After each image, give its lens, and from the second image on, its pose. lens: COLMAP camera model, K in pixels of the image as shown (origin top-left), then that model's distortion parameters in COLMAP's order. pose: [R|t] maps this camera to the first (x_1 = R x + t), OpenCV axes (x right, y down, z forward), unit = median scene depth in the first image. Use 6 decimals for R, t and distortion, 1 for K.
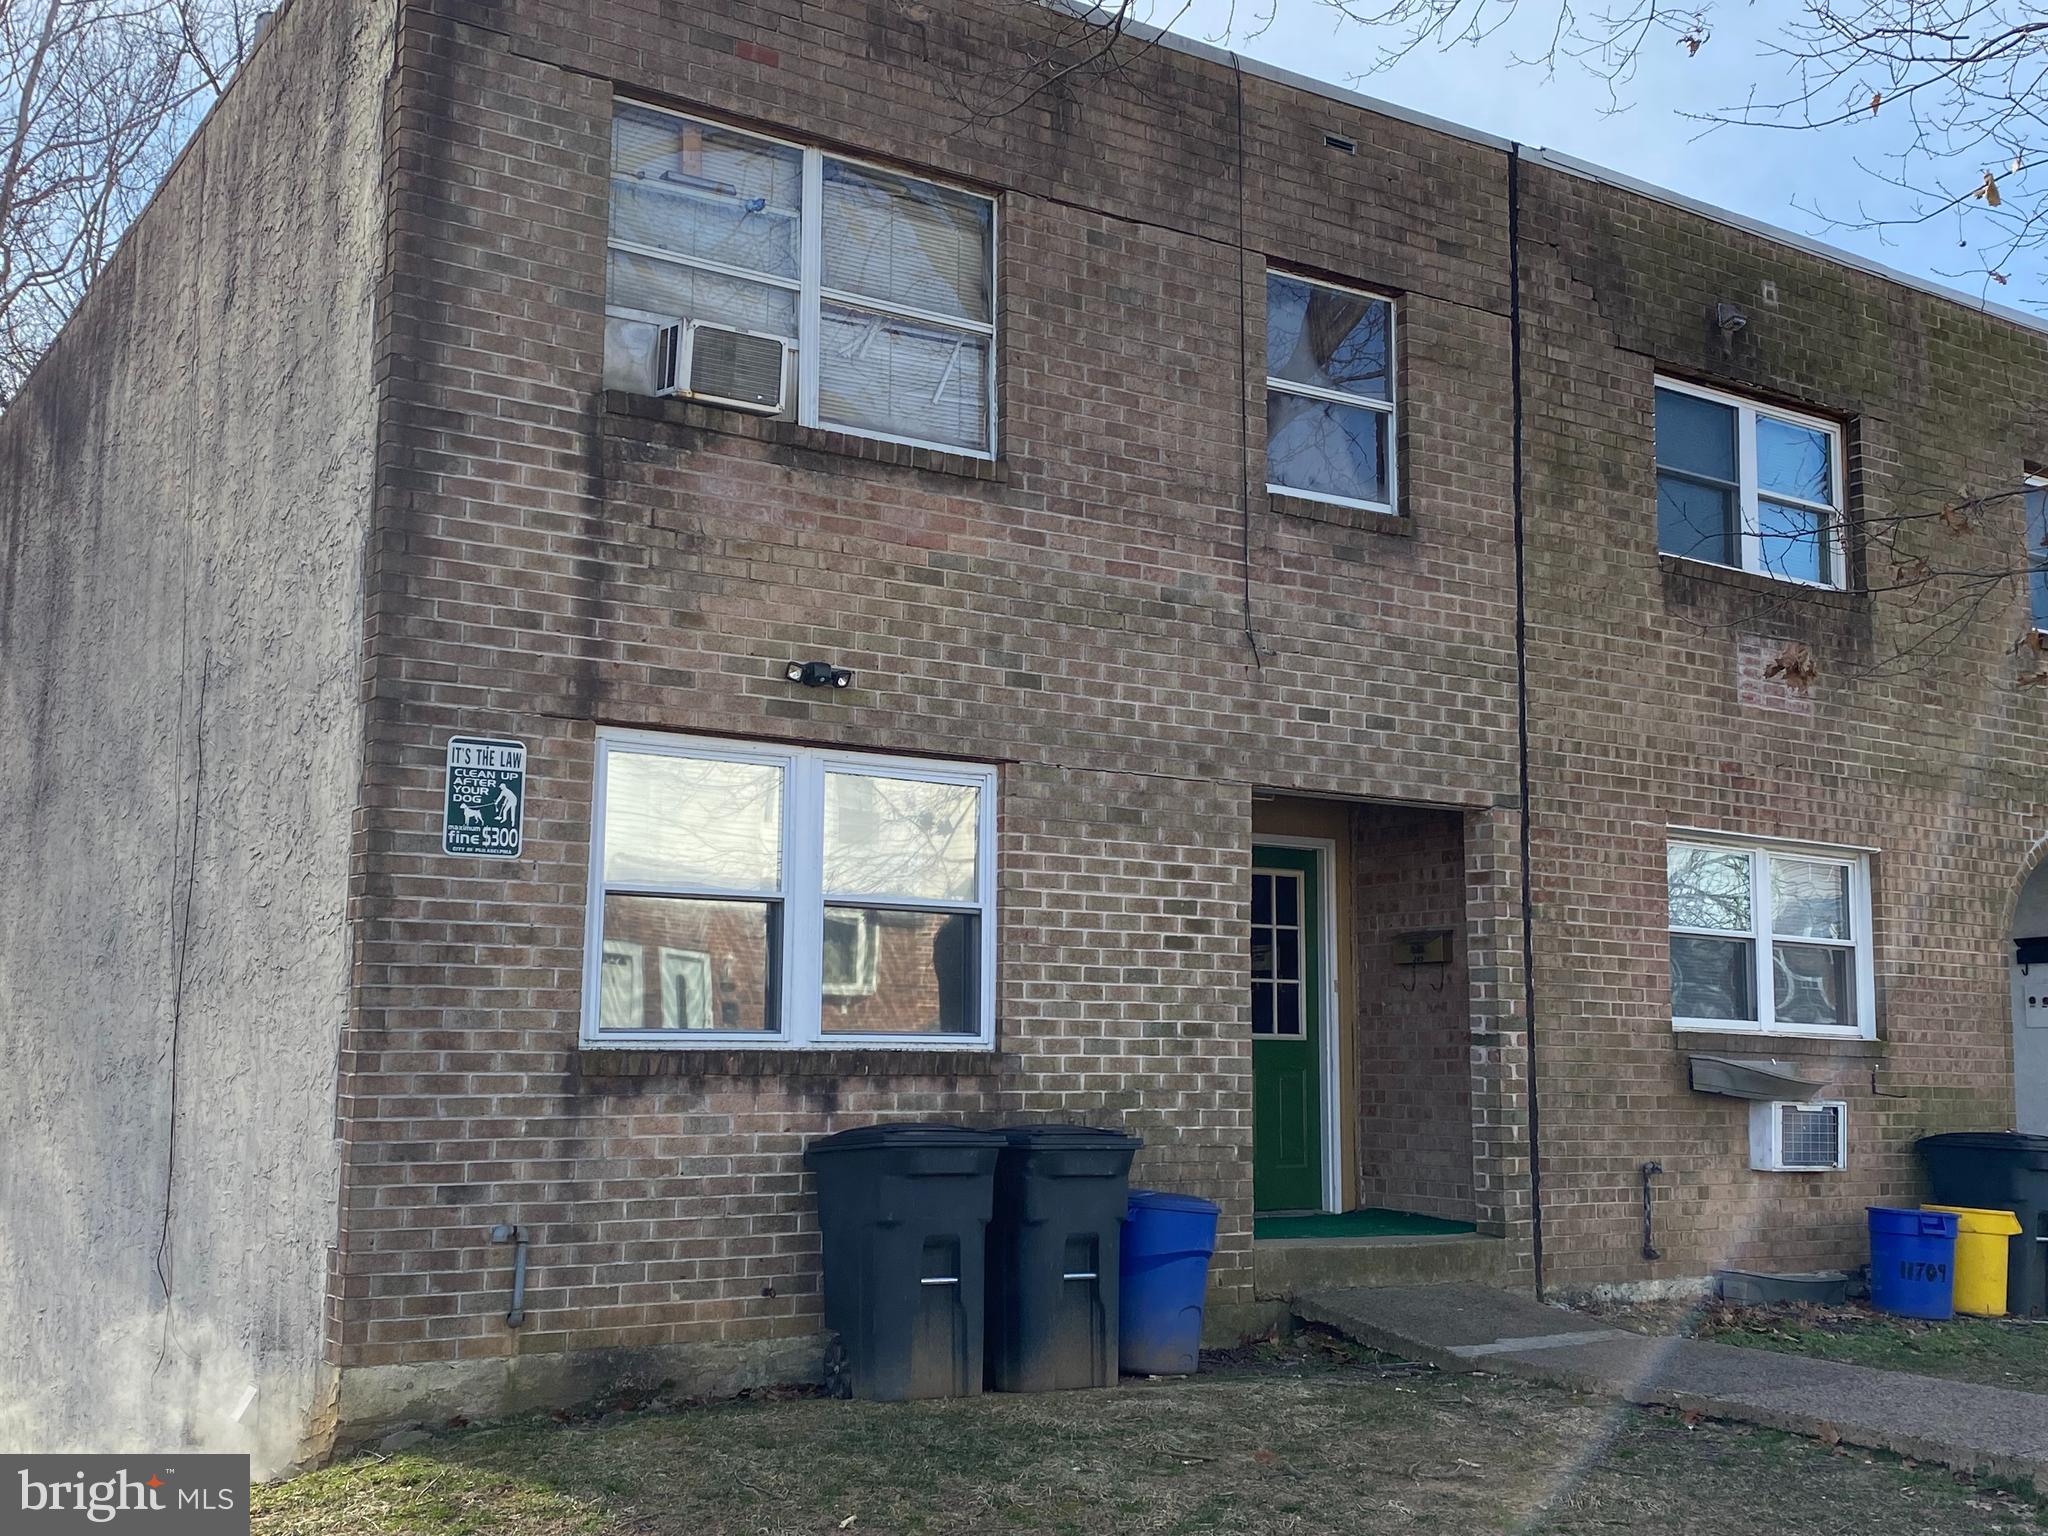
lens RADIAL K [[2207.8, 0, 1021.4], [0, 2207.8, 766.4], [0, 0, 1]] dist [0.102493, 0.000000]
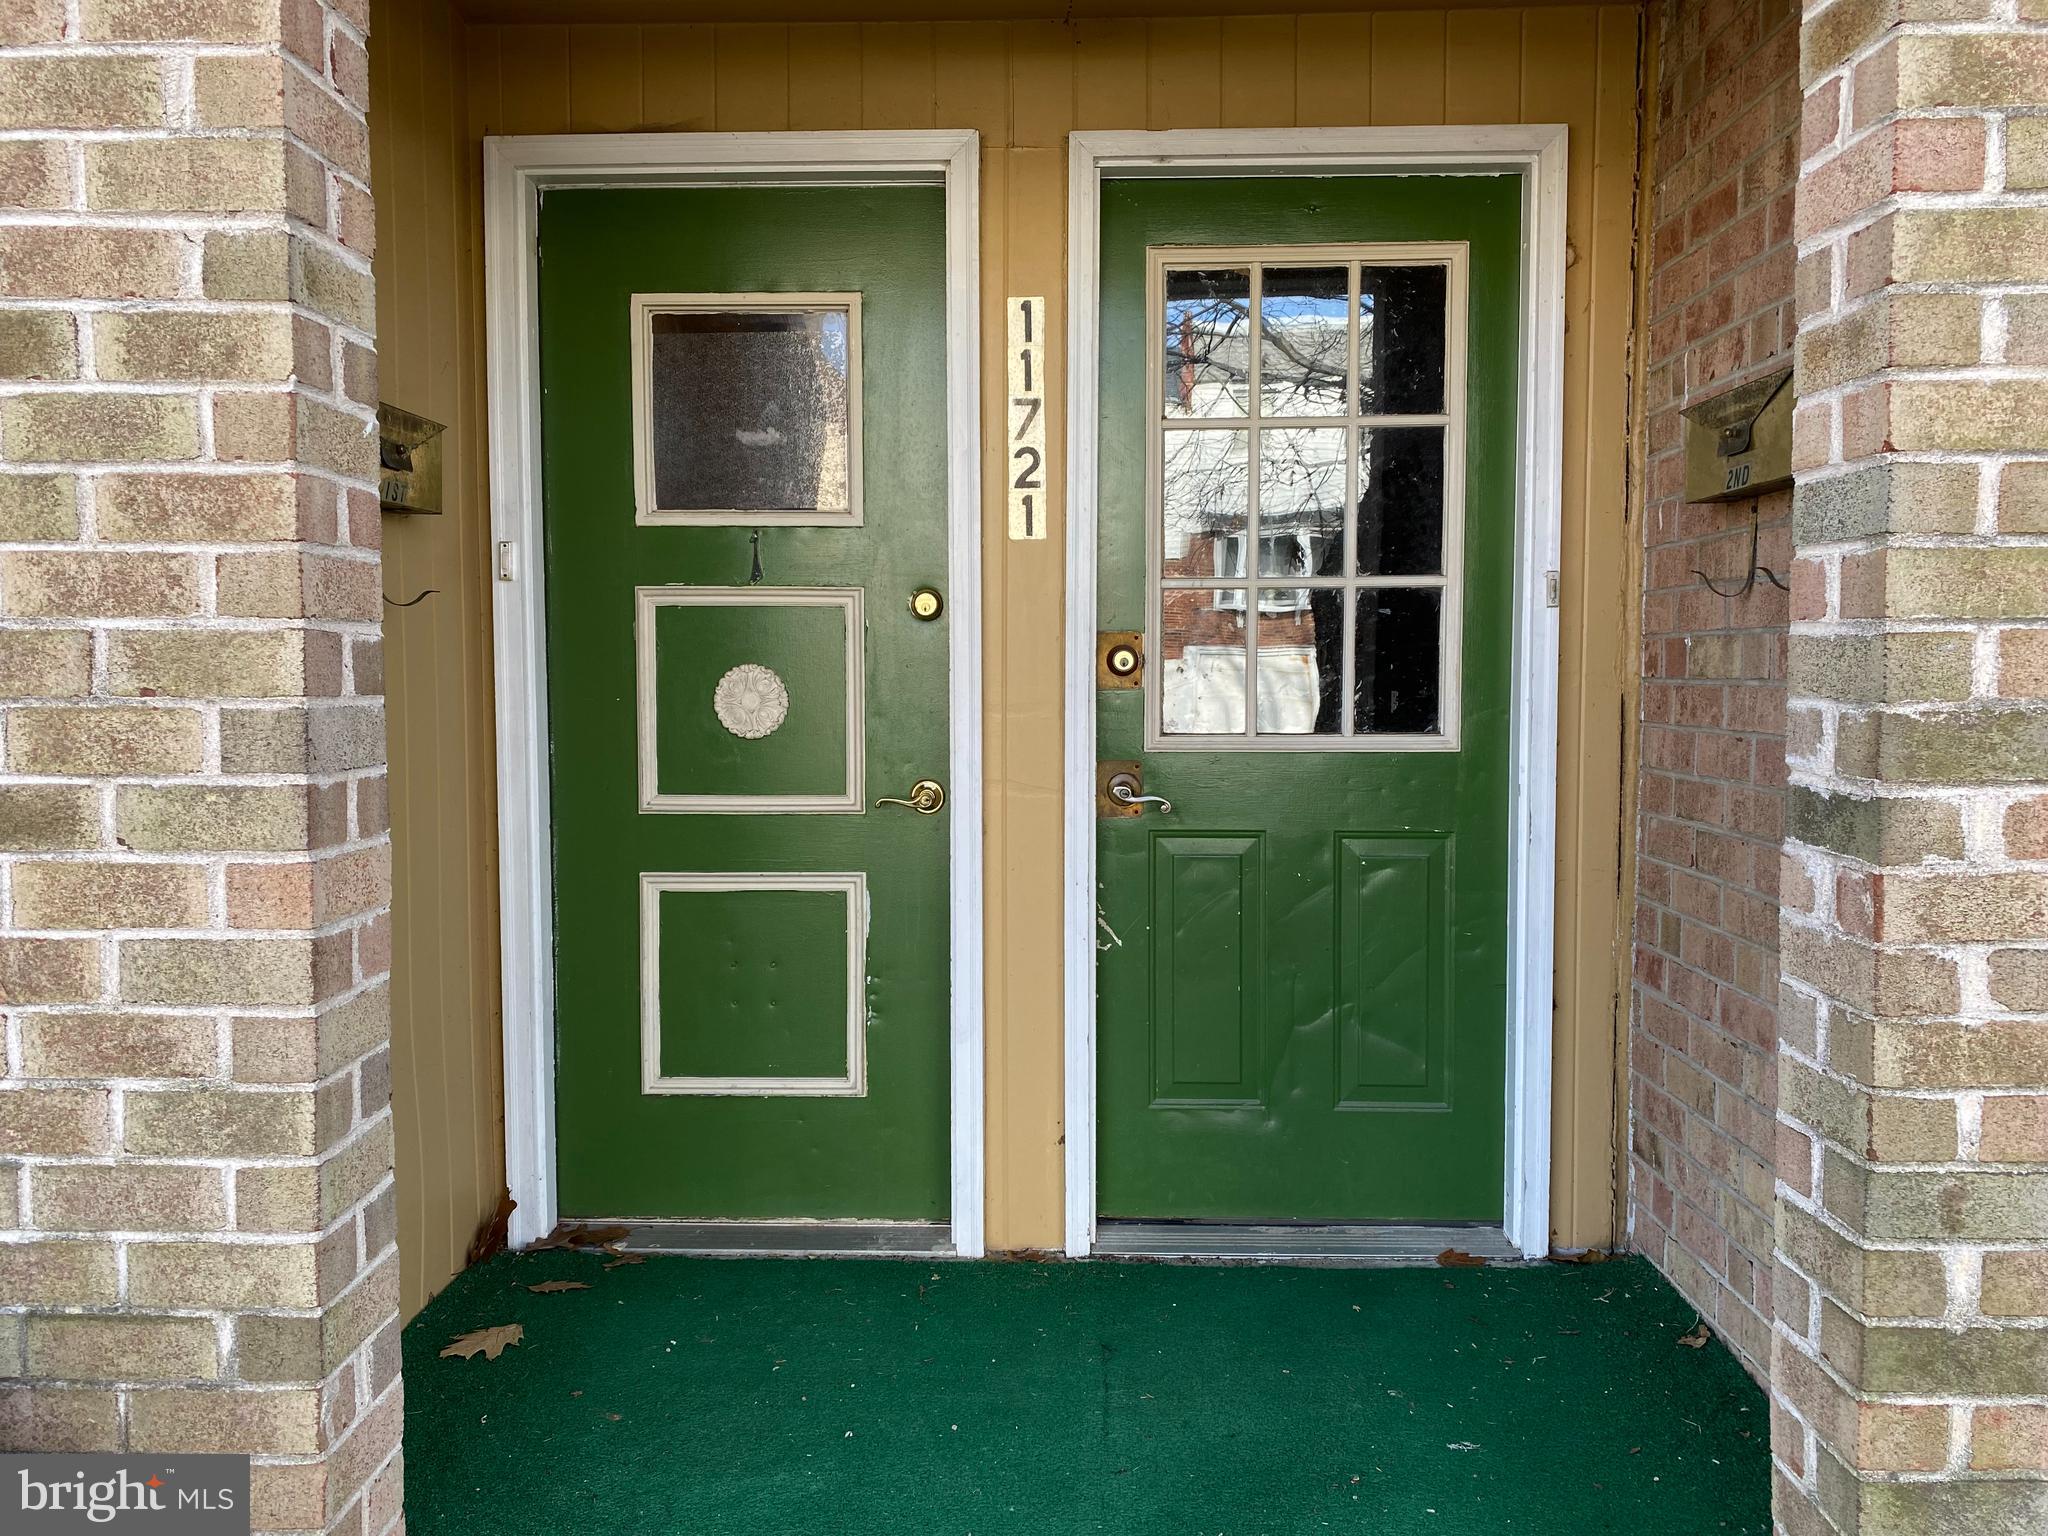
lens RADIAL K [[1566.7, 0, 1022.5], [0, 1566.7, 773.2], [0, 0, 1]] dist [0.005848, 0.003050]
pose [[0.823034, 0.029073, -0.567247, 0.231378], [0.085551, 0.980951, 0.174405, 0.087100], [0.561512, -0.192070, 0.804869, 0.845263]]
